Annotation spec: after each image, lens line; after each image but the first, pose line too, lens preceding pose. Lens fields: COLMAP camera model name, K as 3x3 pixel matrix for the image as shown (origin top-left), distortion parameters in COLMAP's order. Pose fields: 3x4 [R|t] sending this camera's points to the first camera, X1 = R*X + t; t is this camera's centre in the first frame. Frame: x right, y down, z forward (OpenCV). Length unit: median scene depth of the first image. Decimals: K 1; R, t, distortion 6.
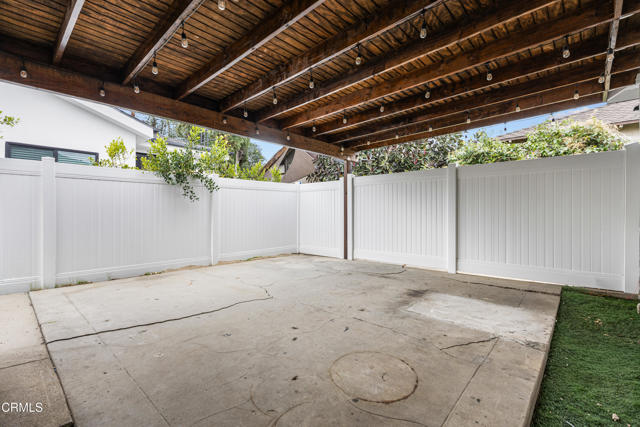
lens RADIAL K [[289.0, 0, 320.0], [0, 289.0, 213.5], [0, 0, 1]] dist [0.000476, -0.000062]
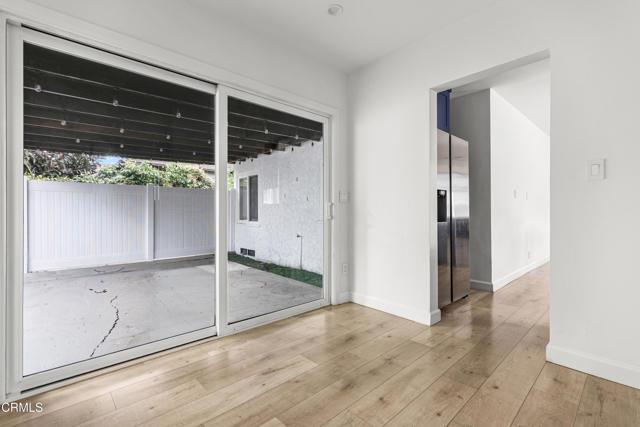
lens RADIAL K [[291.9, 0, 321.2], [0, 291.9, 211.4], [0, 0, 1]] dist [0.000392, -0.000102]
pose [[0.075590, -0.001286, 0.997138, -0.697640], [-0.004981, 0.999986, 0.001667, -0.033974], [-0.997127, -0.005092, 0.075583, 0.049160]]
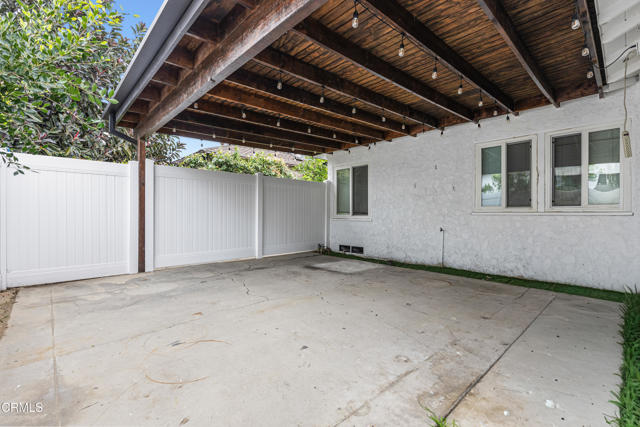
lens RADIAL K [[292.7, 0, 320.0], [0, 292.7, 213.5], [0, 0, 1]] dist [0.000275, -0.000007]
pose [[0.070933, -0.003601, 0.997475, -0.636853], [-0.008034, 0.999959, 0.004181, -0.000471], [-0.997449, -0.008310, 0.070901, 0.493977]]
